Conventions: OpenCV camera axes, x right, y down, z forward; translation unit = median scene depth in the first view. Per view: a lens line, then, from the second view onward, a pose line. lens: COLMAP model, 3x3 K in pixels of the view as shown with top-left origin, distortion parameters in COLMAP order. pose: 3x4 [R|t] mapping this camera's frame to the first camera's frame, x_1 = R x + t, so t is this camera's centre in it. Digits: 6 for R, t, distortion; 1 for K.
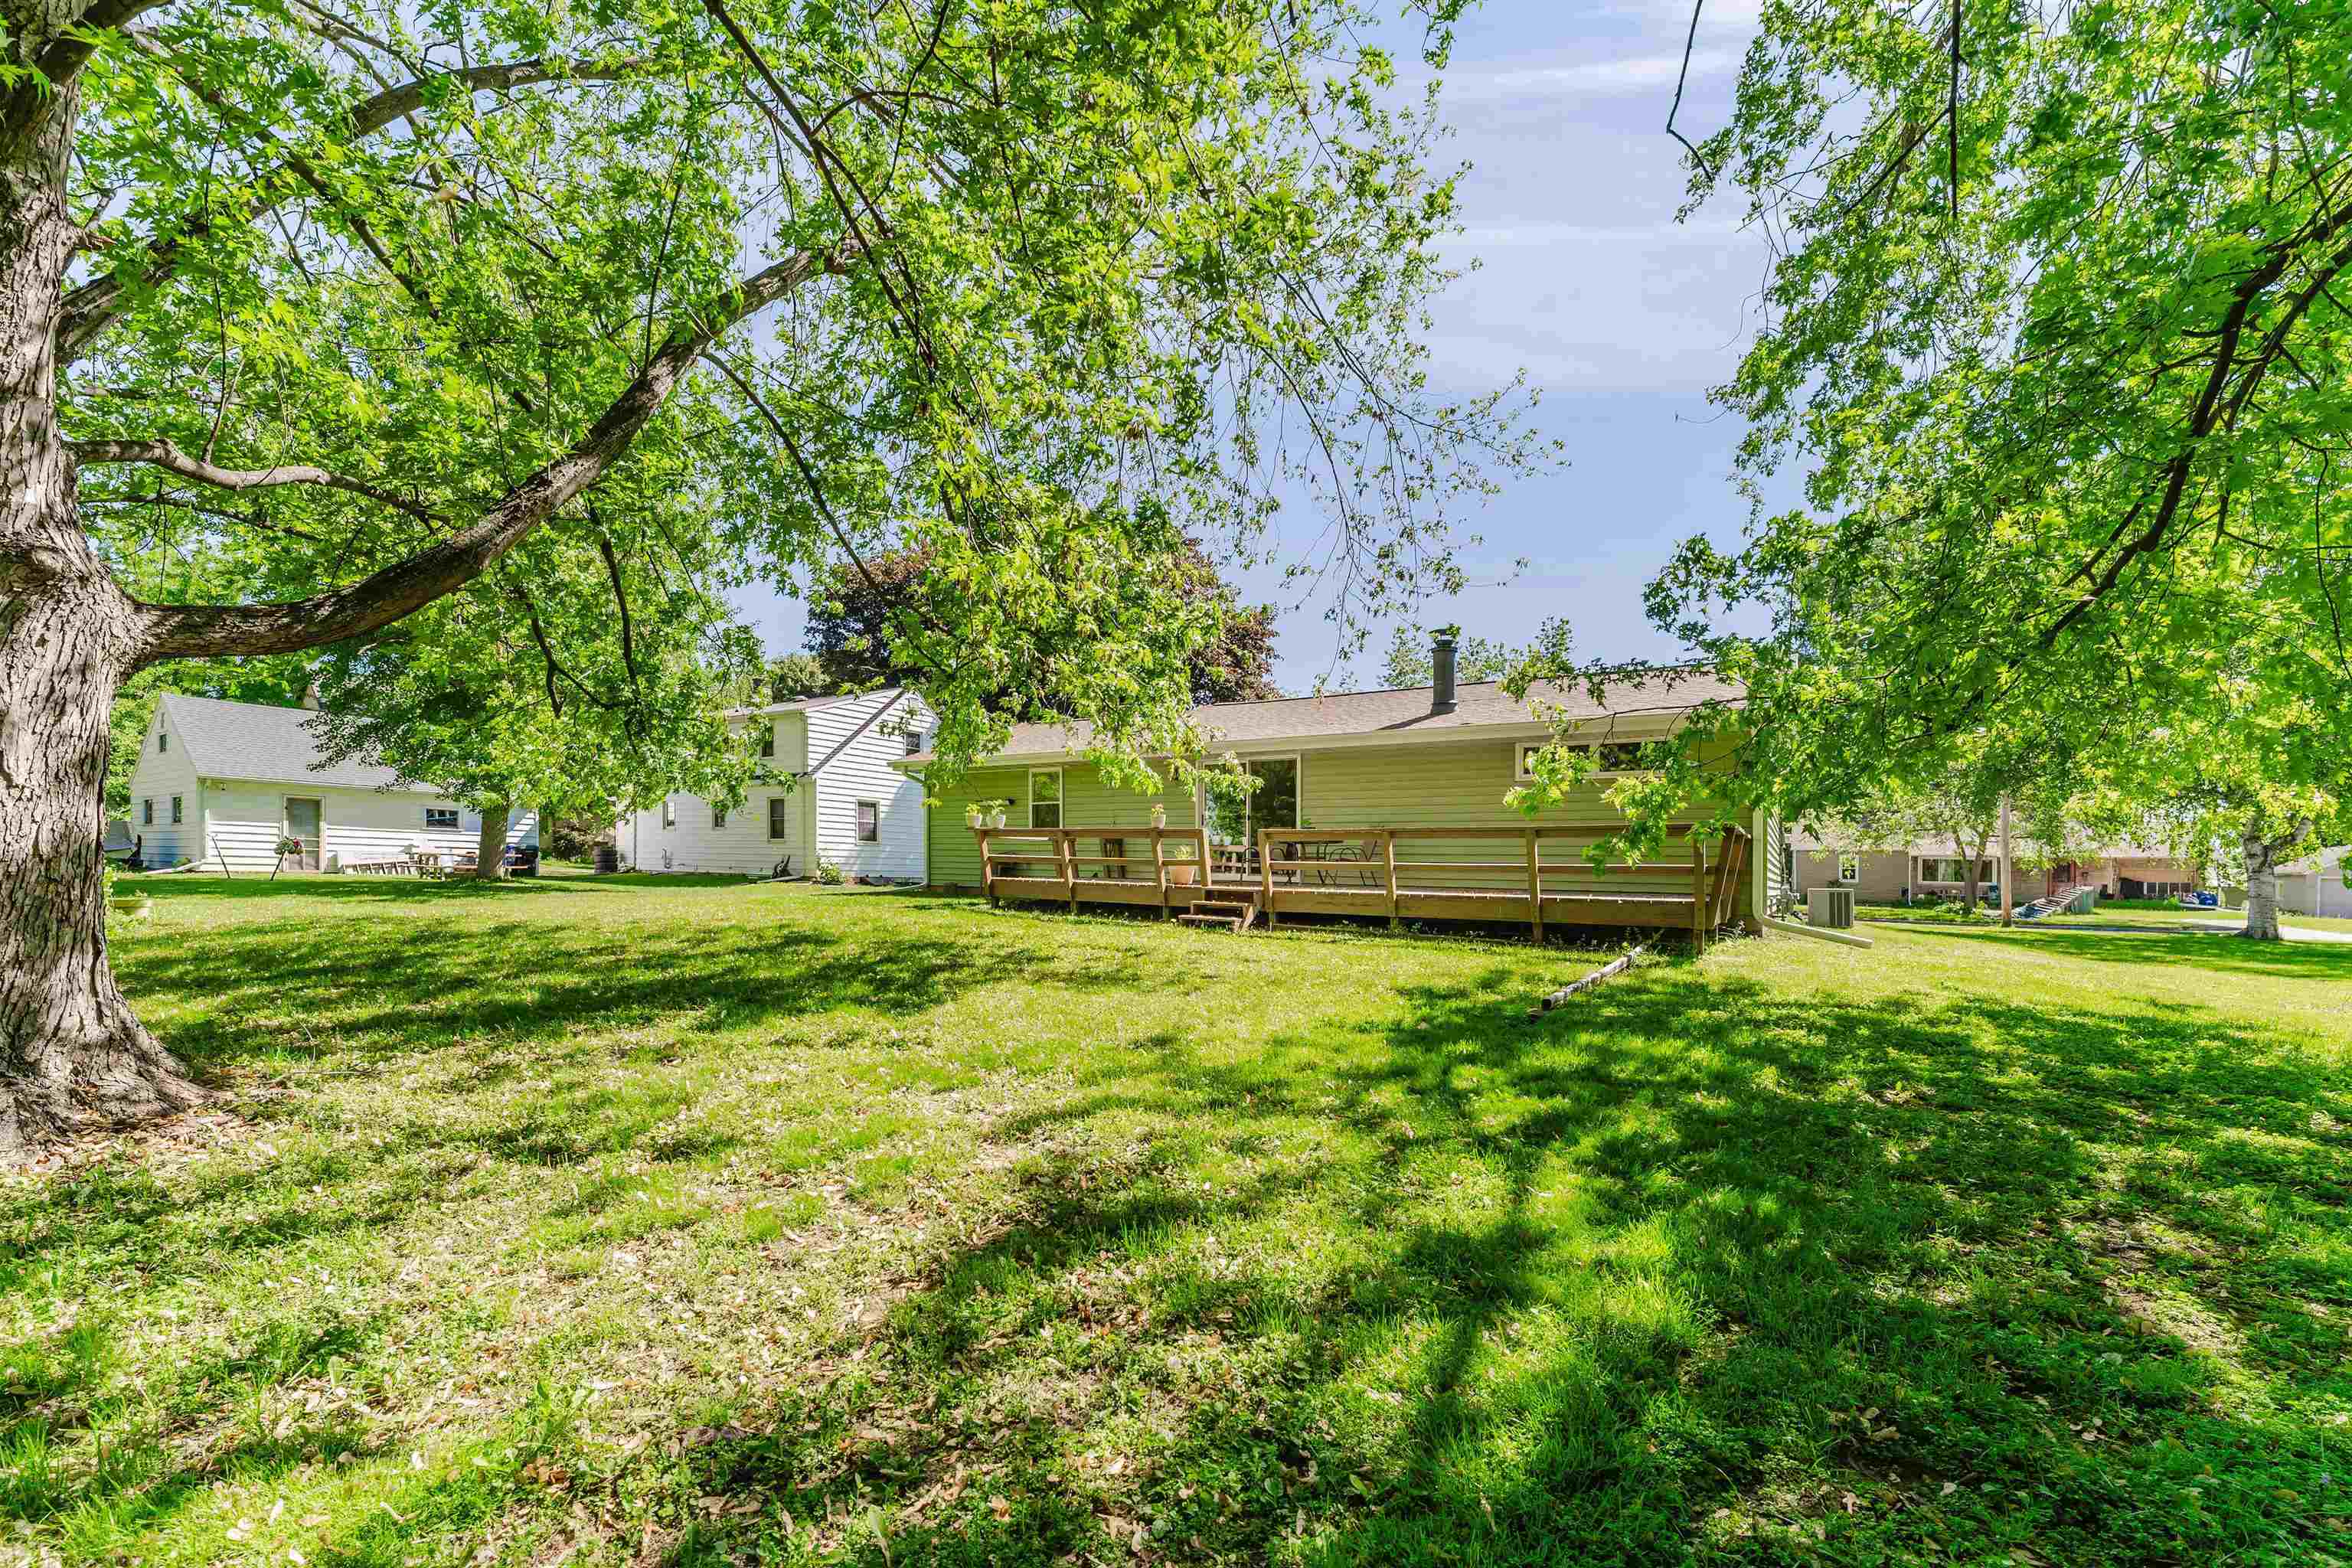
lens RADIAL K [[969.2, 0, 1204.7], [0, 969.2, 820.1], [0, 0, 1]] dist [-0.012000, -0.000273]
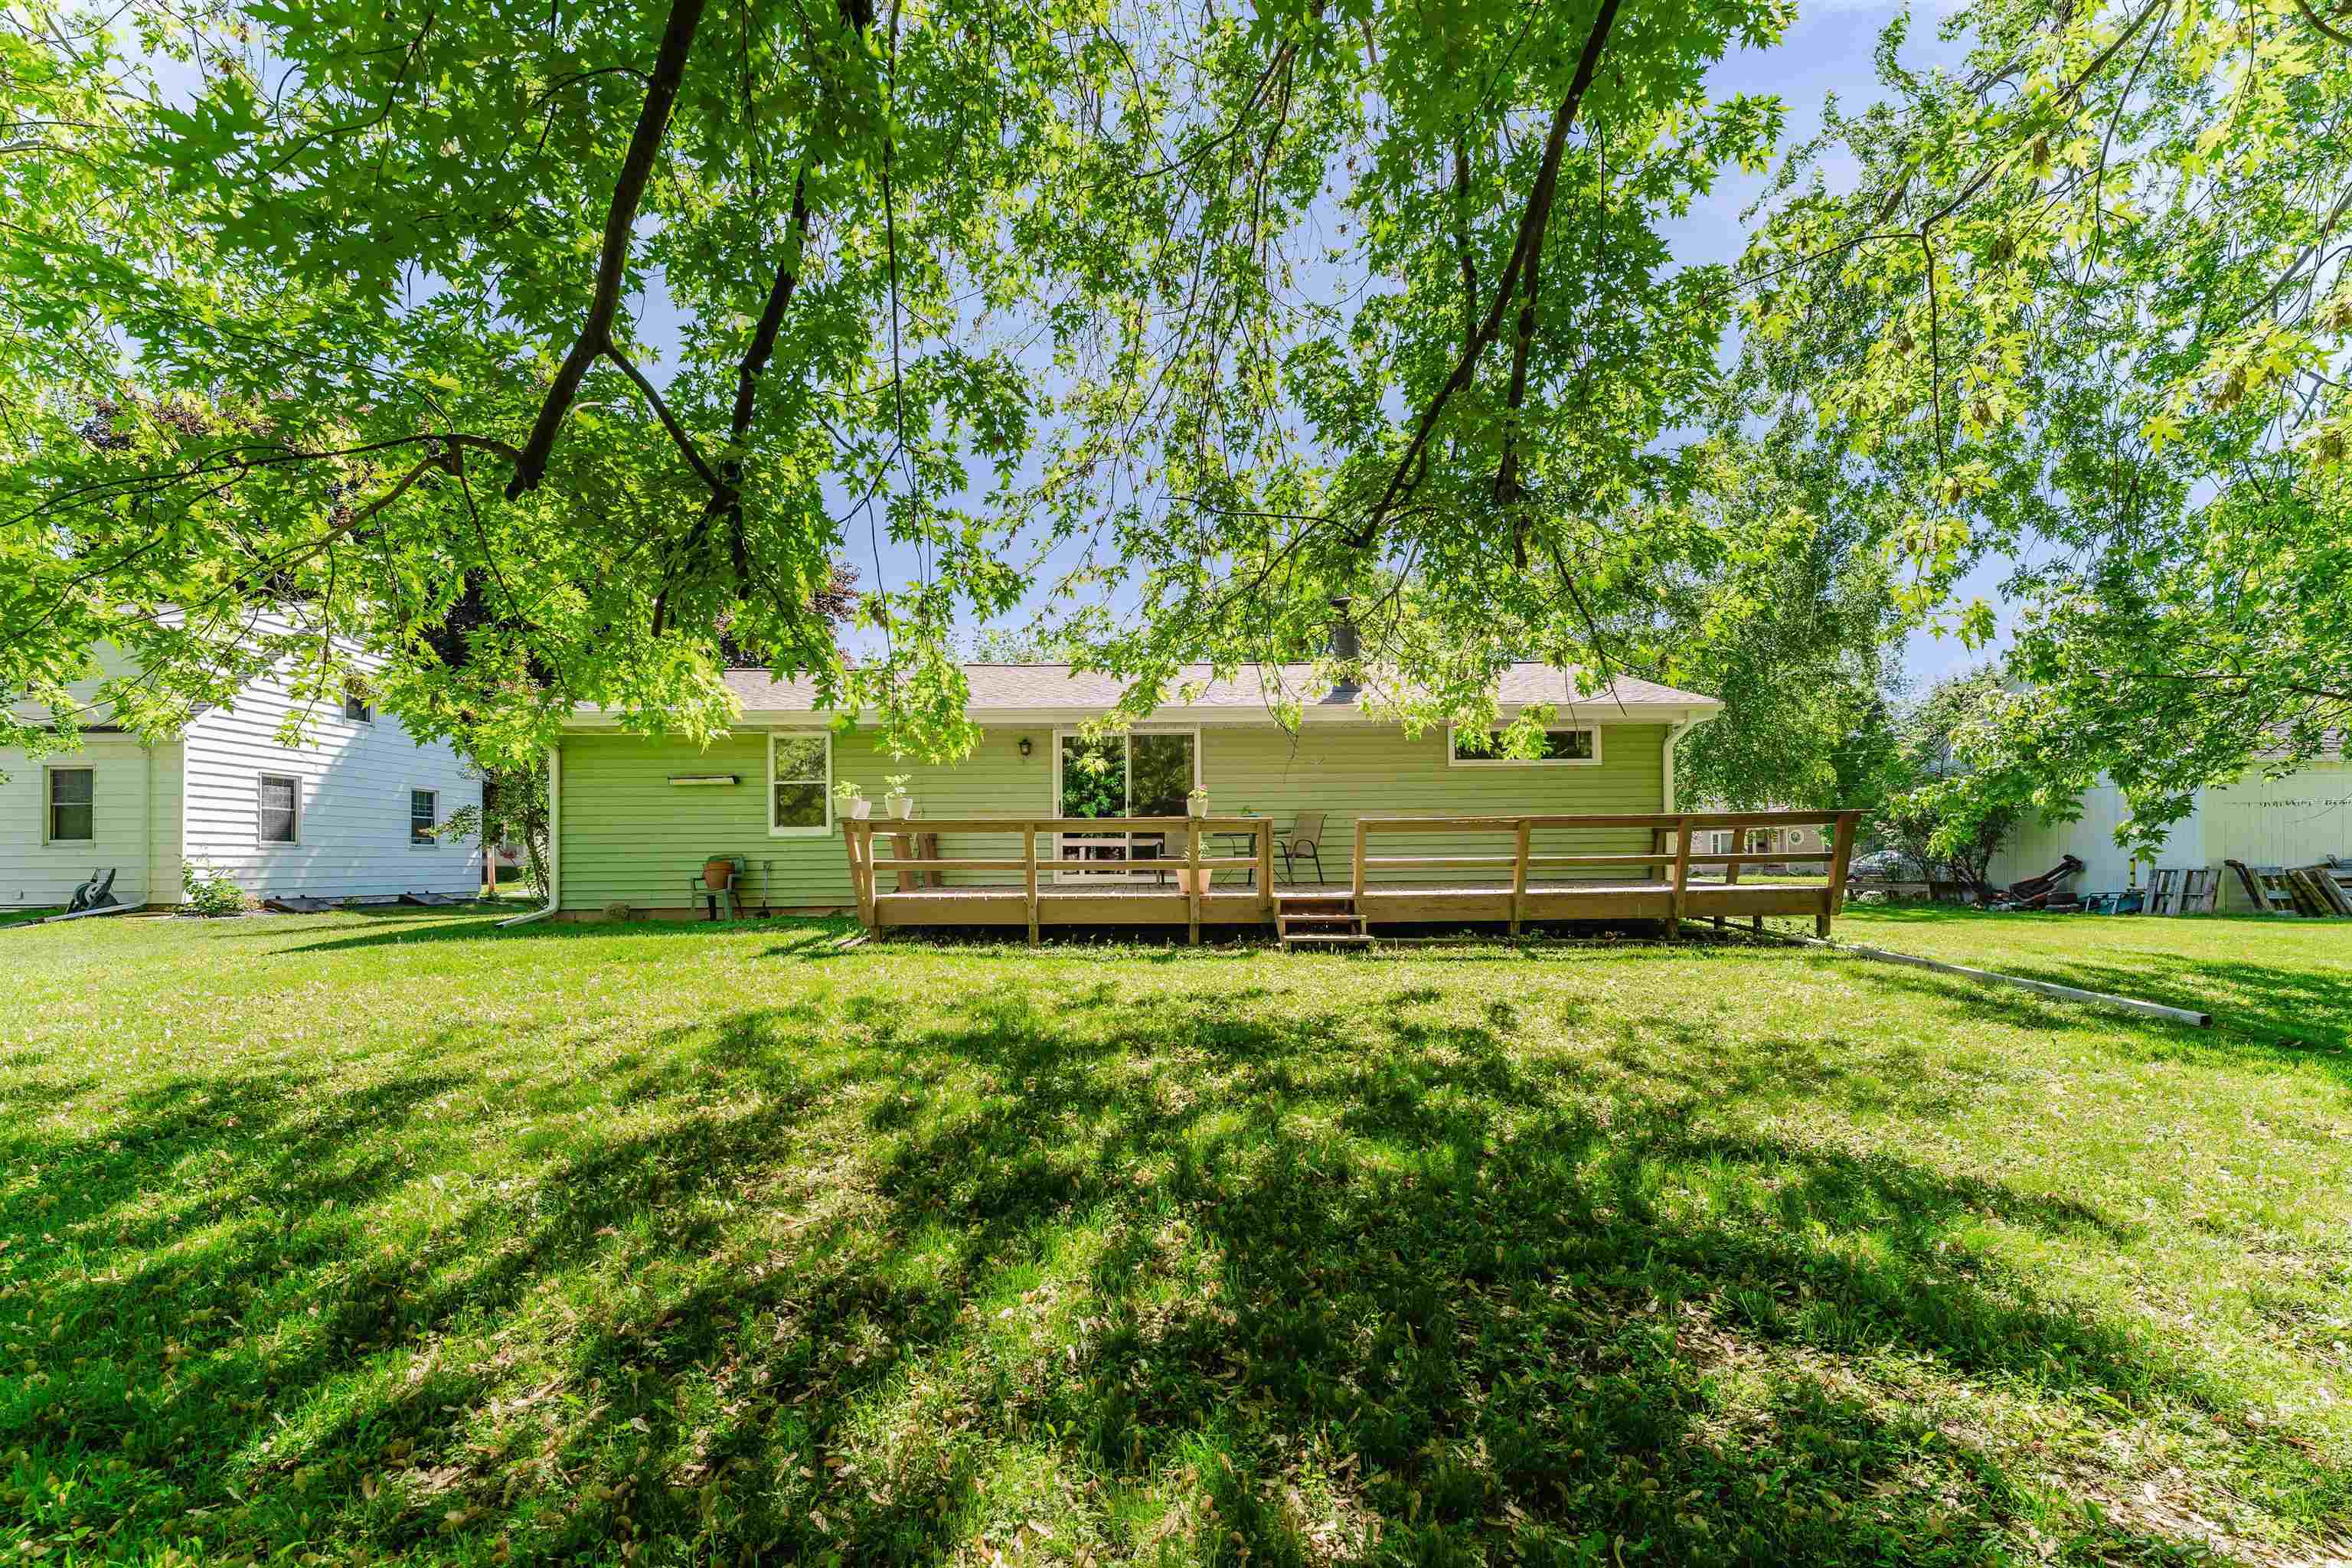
lens RADIAL K [[969.2, 0, 1204.7], [0, 969.2, 820.1], [0, 0, 1]] dist [-0.012000, -0.000273]
pose [[0.828845, 0.000288, 0.559478, -0.268506], [-0.003764, 0.999980, 0.005062, 0.003450], [-0.559466, -0.006302, 0.828830, 0.230527]]
